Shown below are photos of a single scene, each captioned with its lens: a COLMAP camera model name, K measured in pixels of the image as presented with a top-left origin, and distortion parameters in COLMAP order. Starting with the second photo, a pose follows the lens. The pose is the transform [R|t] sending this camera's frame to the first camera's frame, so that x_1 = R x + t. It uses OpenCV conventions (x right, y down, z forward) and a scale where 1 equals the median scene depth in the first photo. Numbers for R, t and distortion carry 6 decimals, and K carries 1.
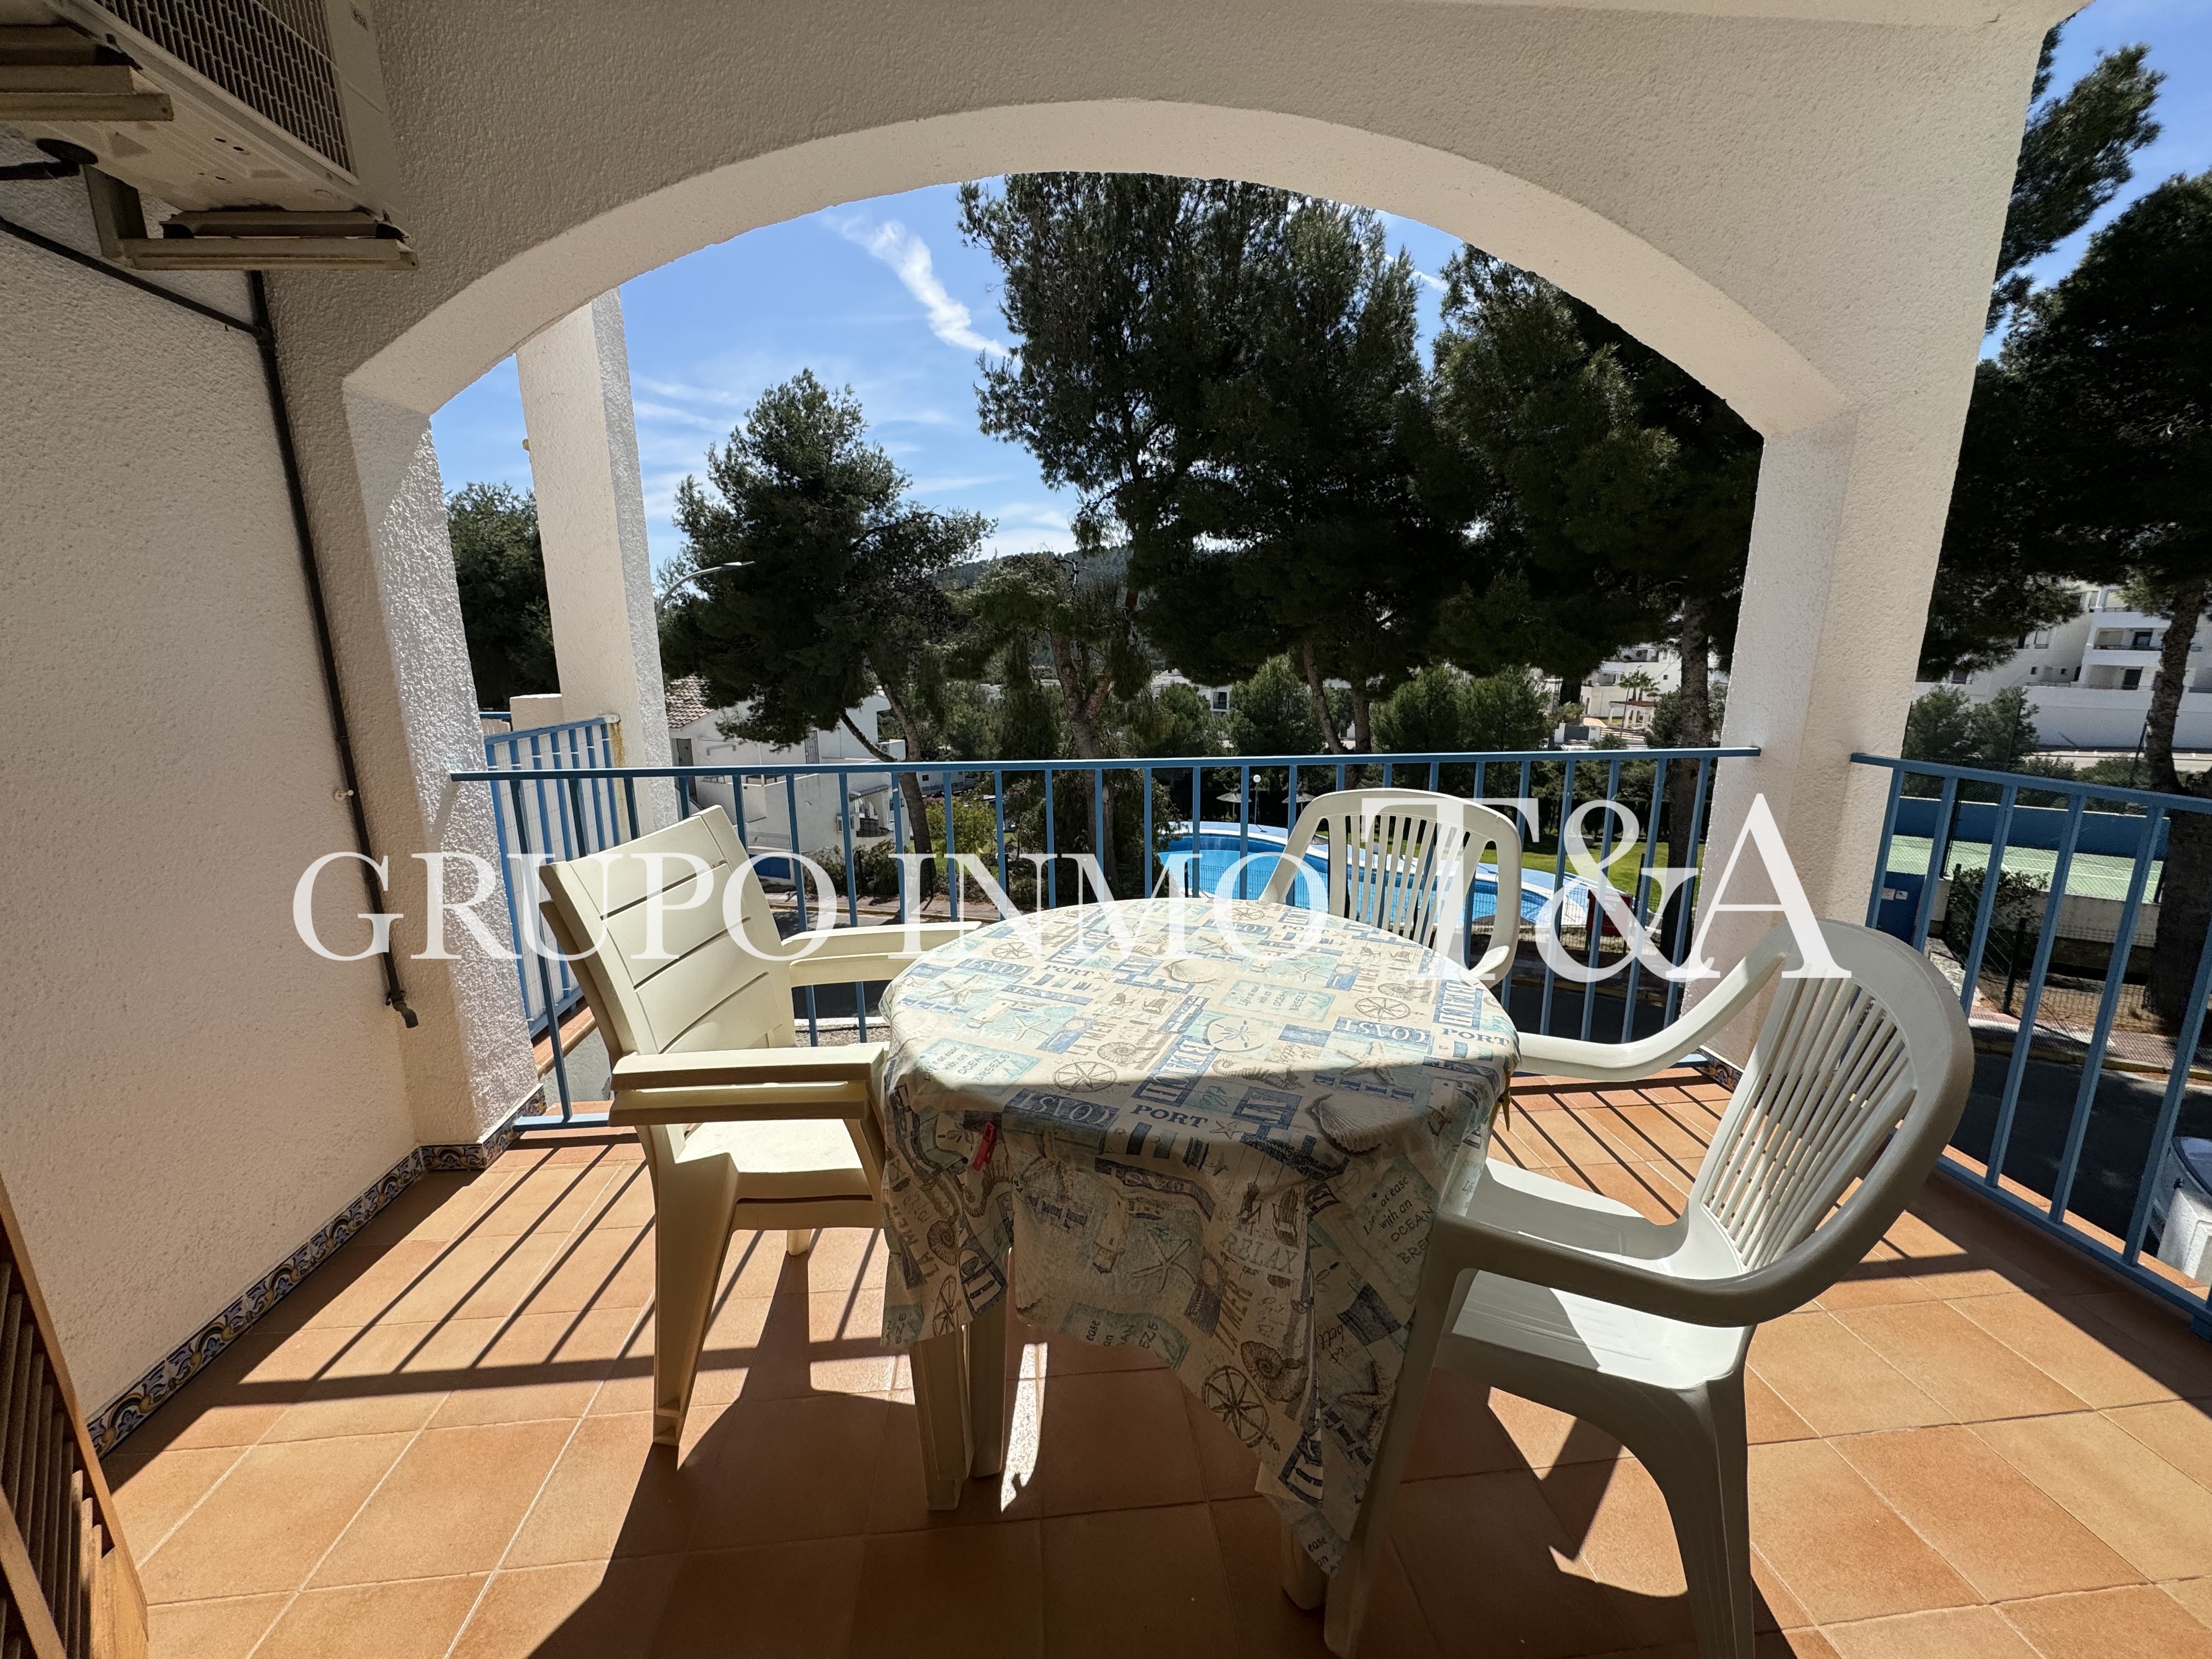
lens RADIAL K [[876.8, 0, 1106.9], [0, 876.8, 822.5], [0, 0, 1]] dist [-0.005346, 0.000709]
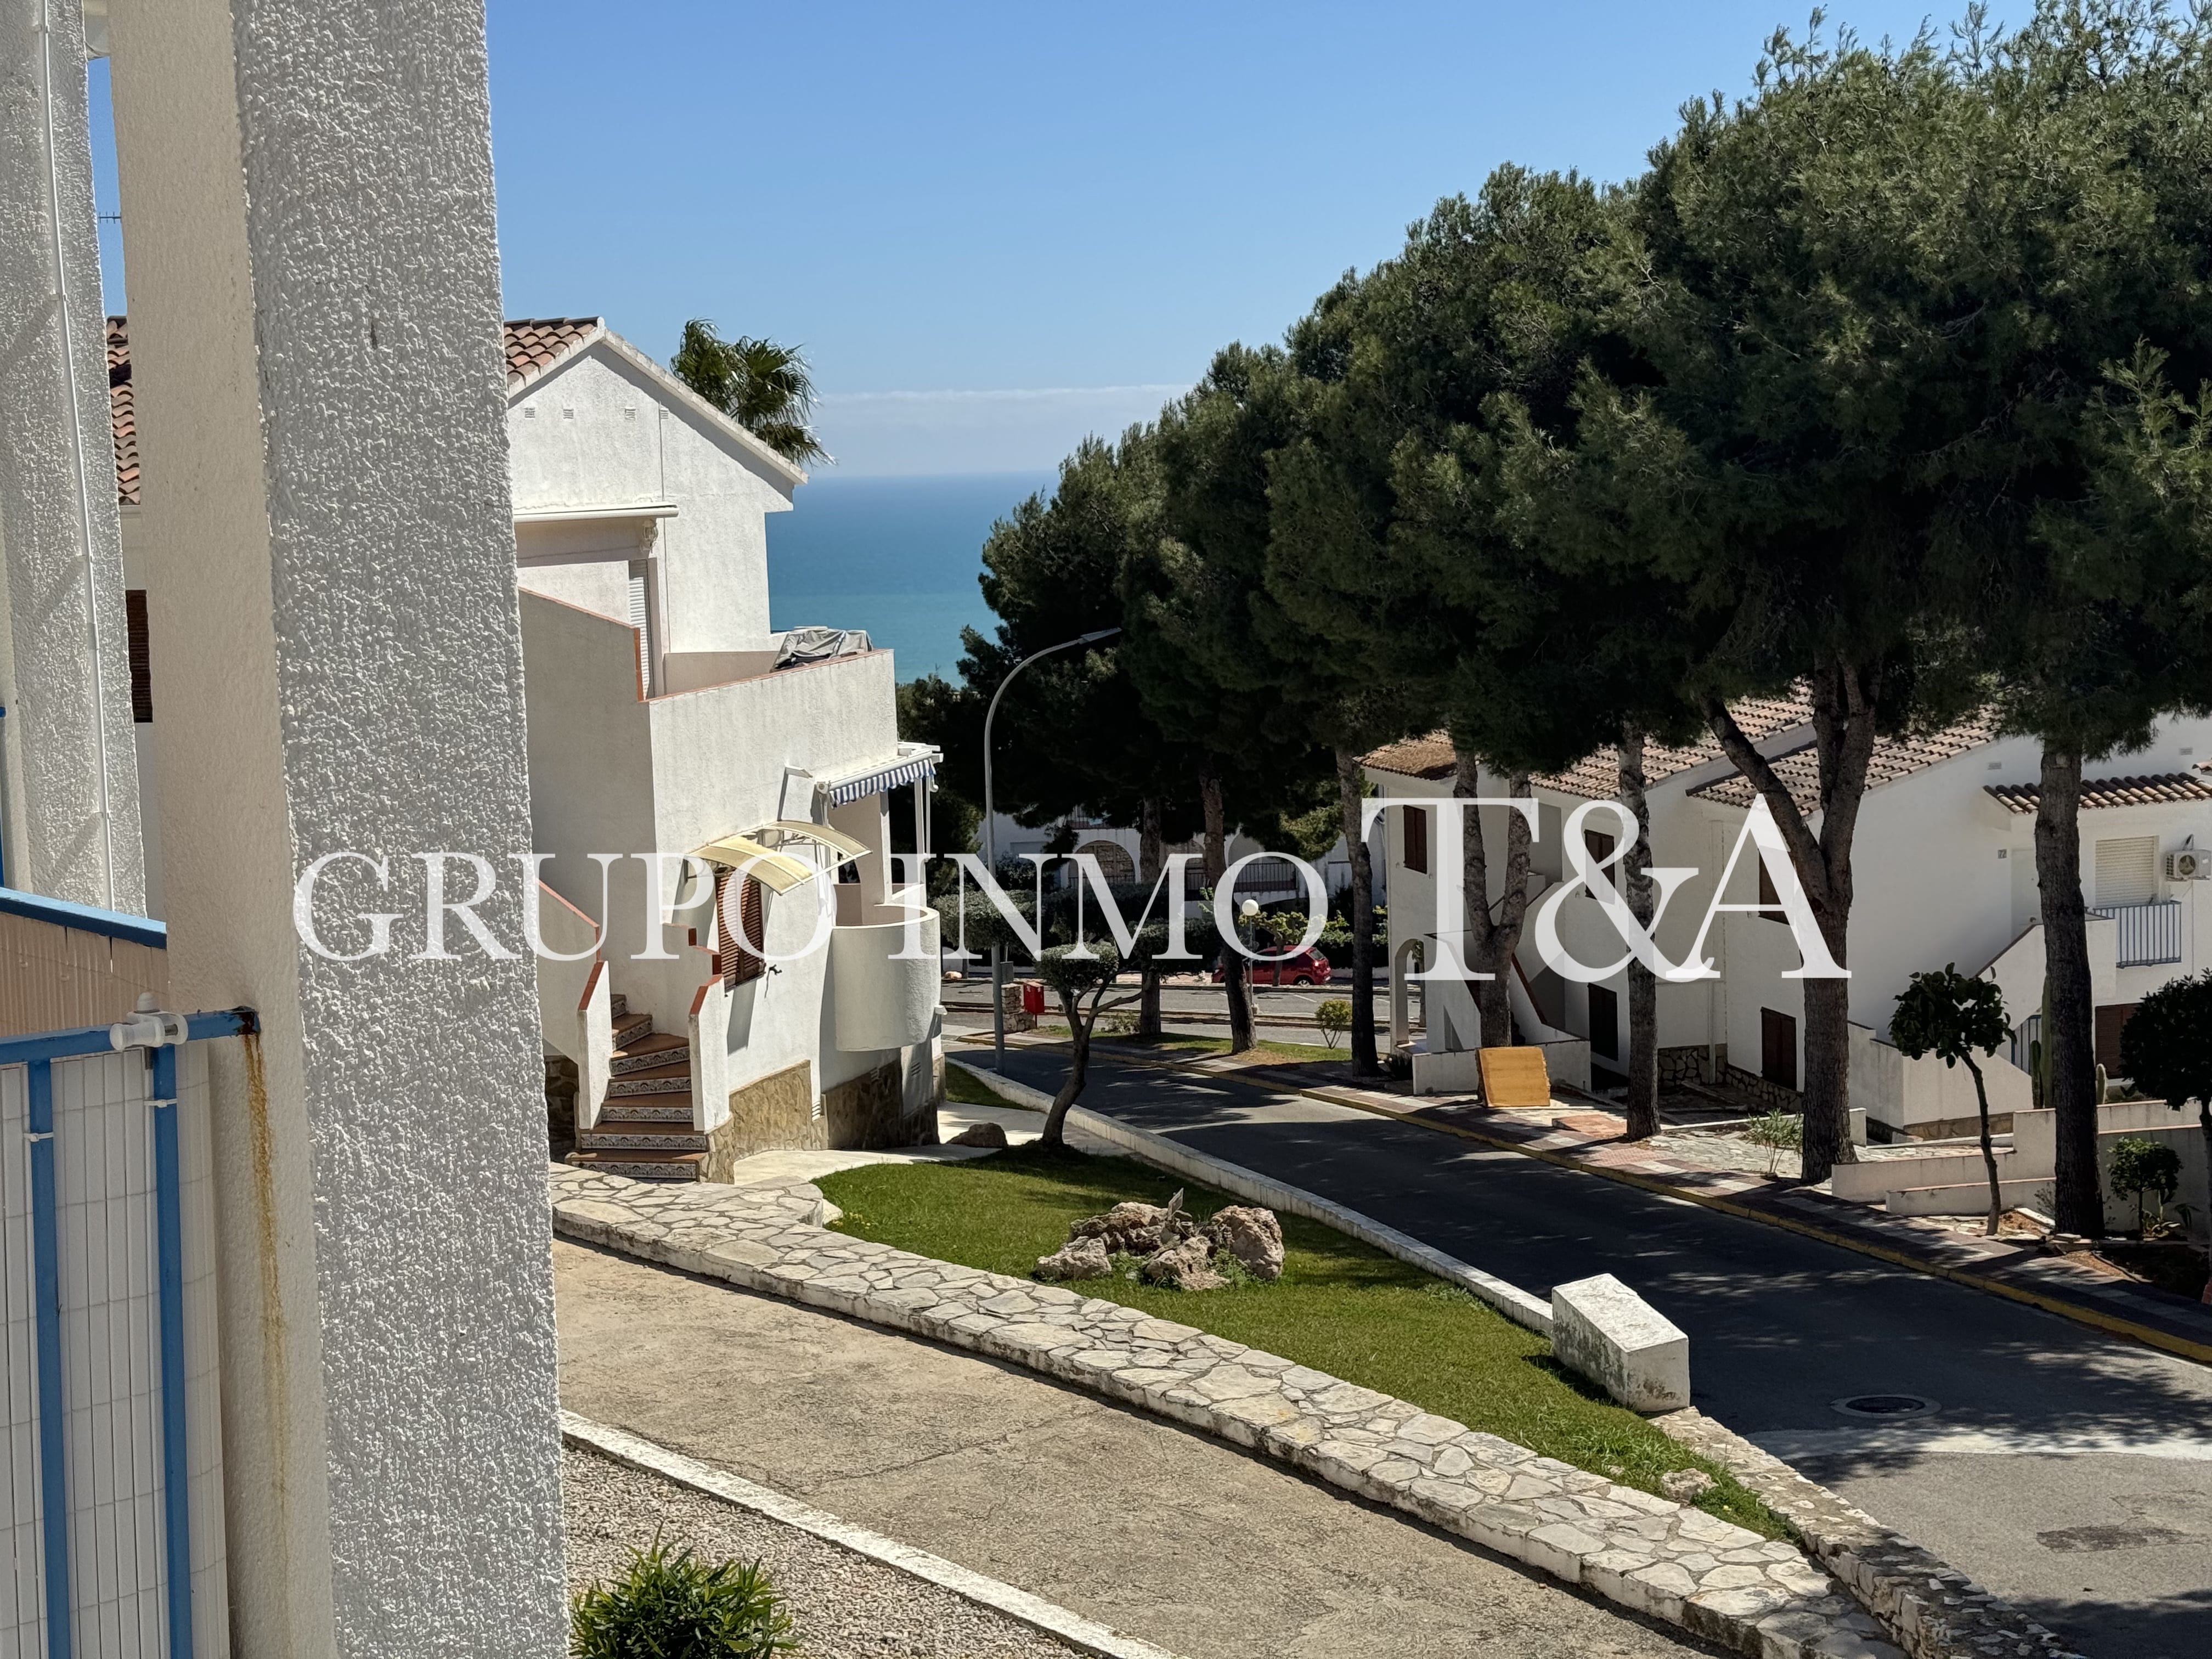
lens RADIAL K [[3057.2, 0, 1099.2], [0, 3057.2, 806.3], [0, 0, 1]] dist [0.141328, -0.011224]
pose [[0.578144, 0.075789, -0.812408, 0.609321], [-0.147382, 0.988999, -0.012621, -0.366117], [0.802514, 0.127031, 0.582953, 1.139464]]
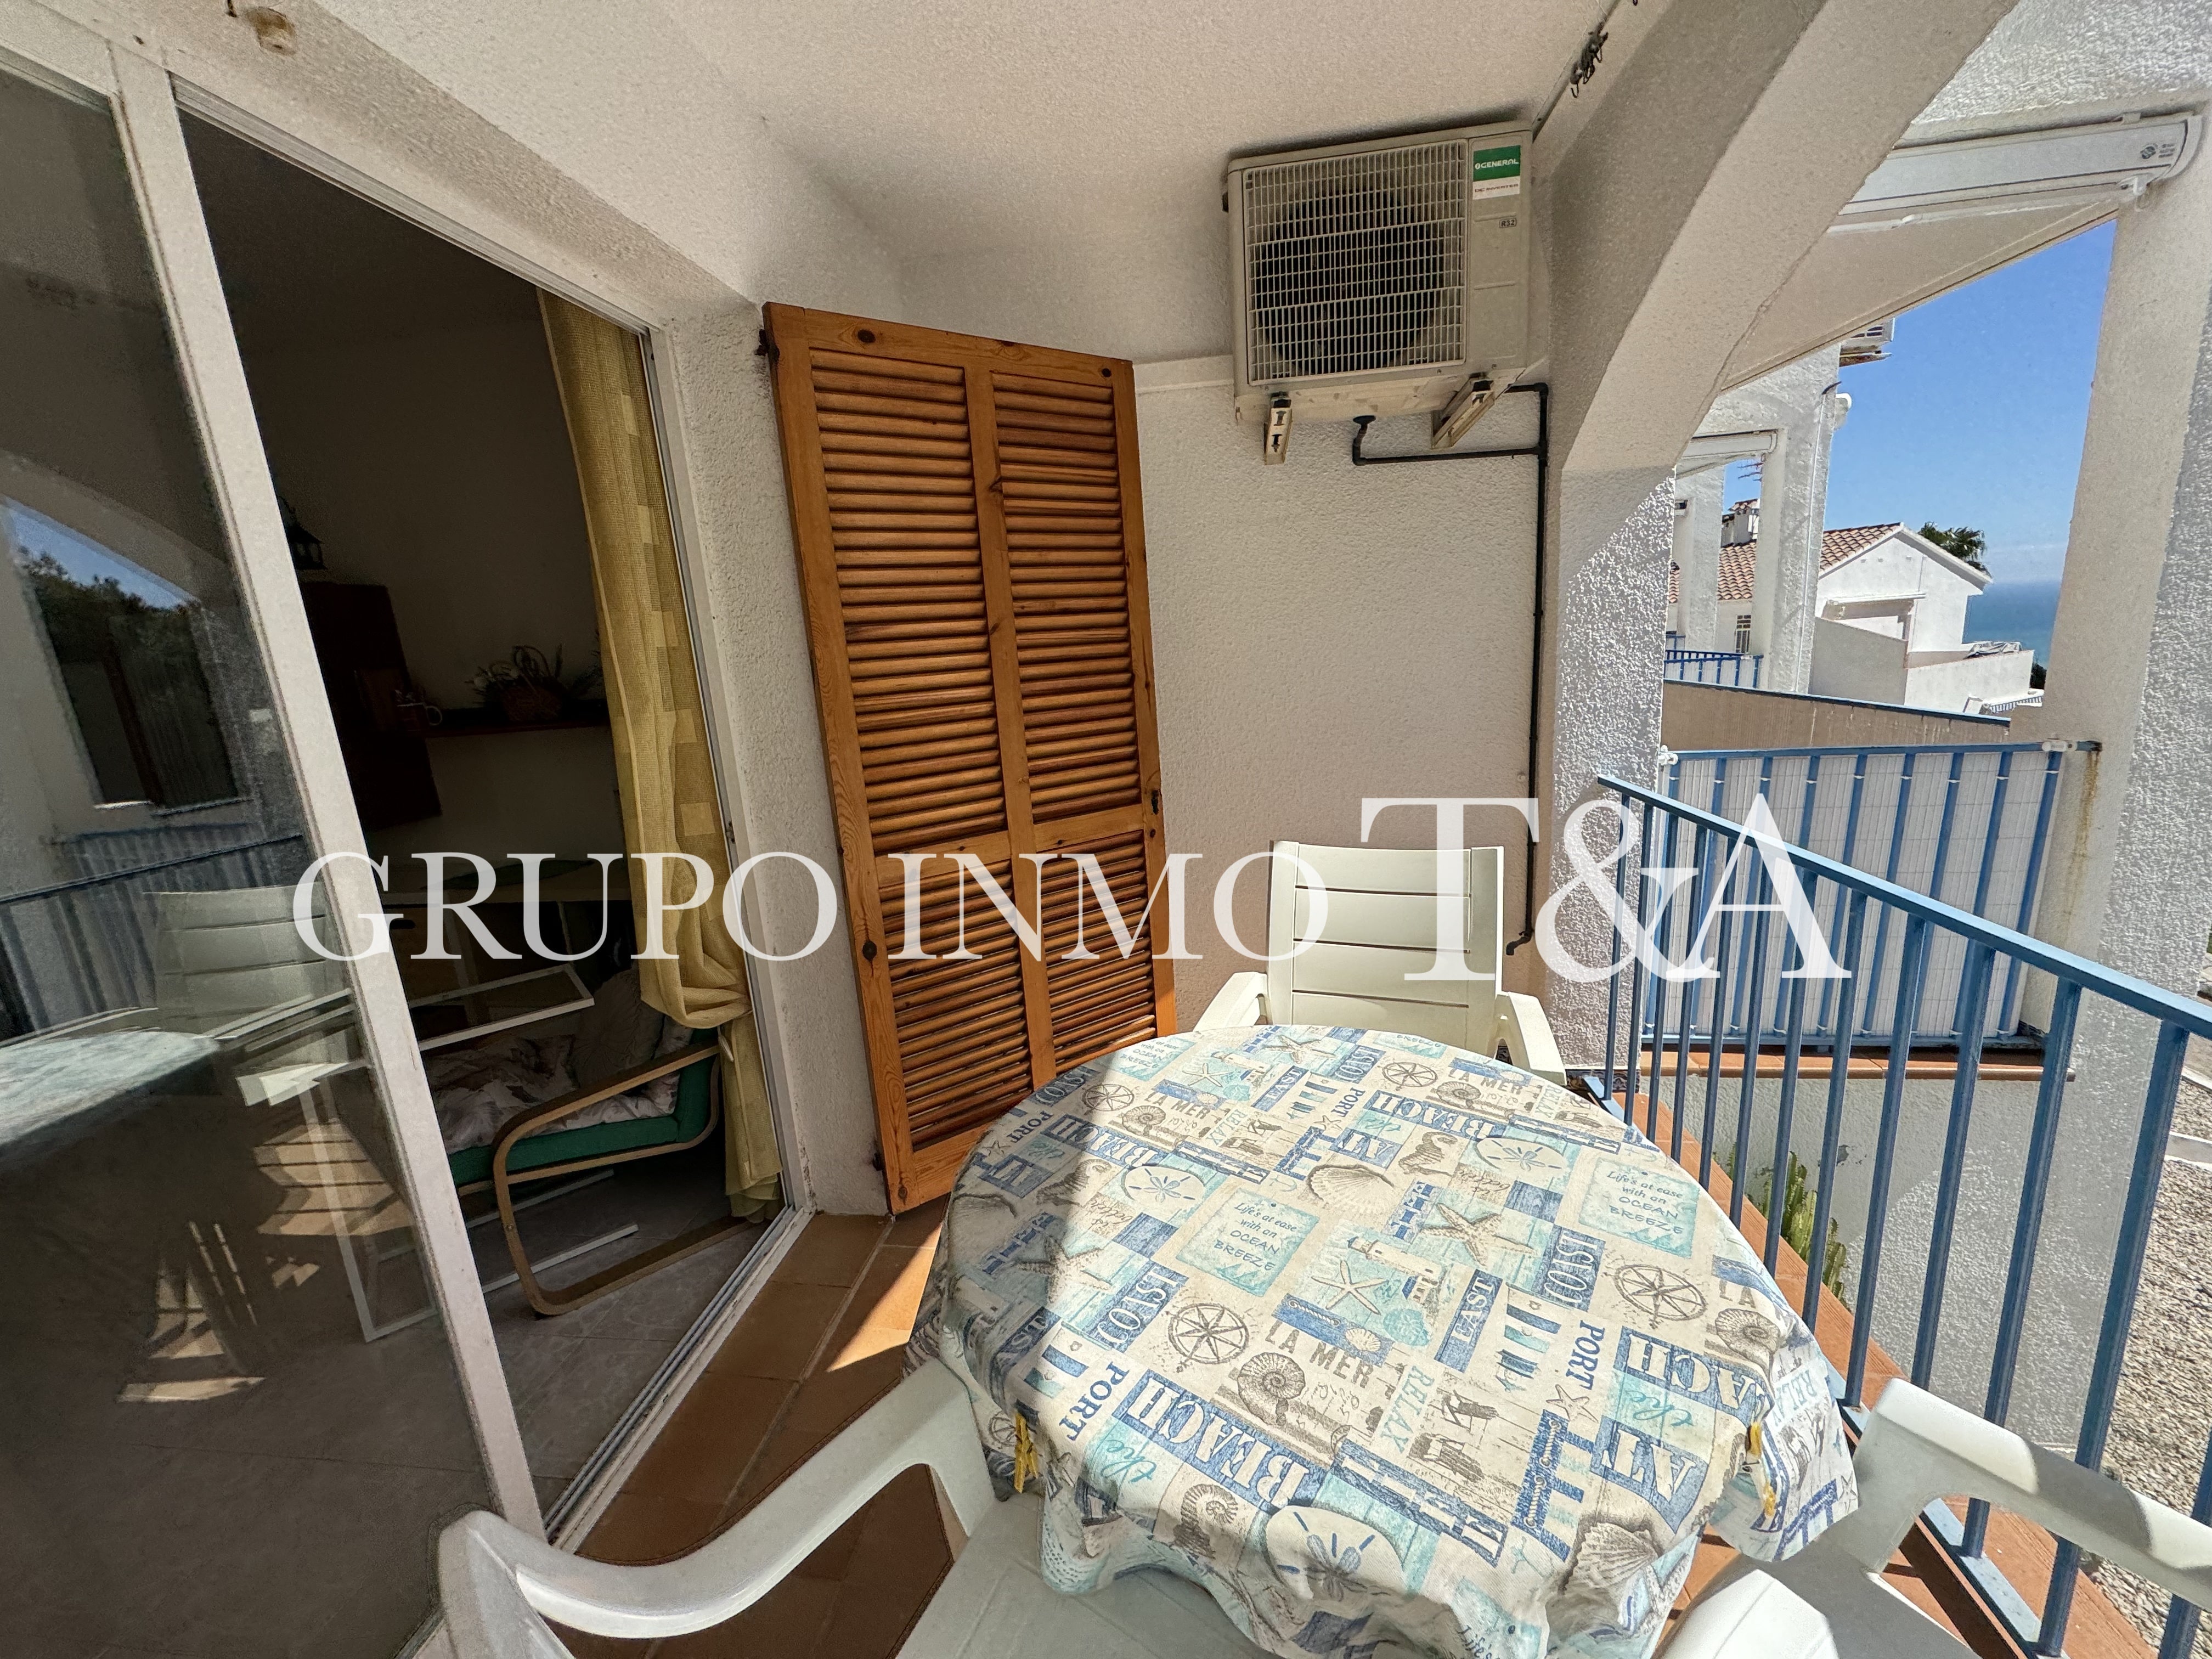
lens RADIAL K [[870.3, 0, 1104.1], [0, 870.3, 817.1], [0, 0, 1]] dist [-0.008687, 0.001062]
pose [[-0.234493, 0.213975, -0.948276, 0.577042], [-0.146203, 0.956617, 0.252010, -0.215958], [0.961061, 0.197735, -0.193036, 0.628798]]
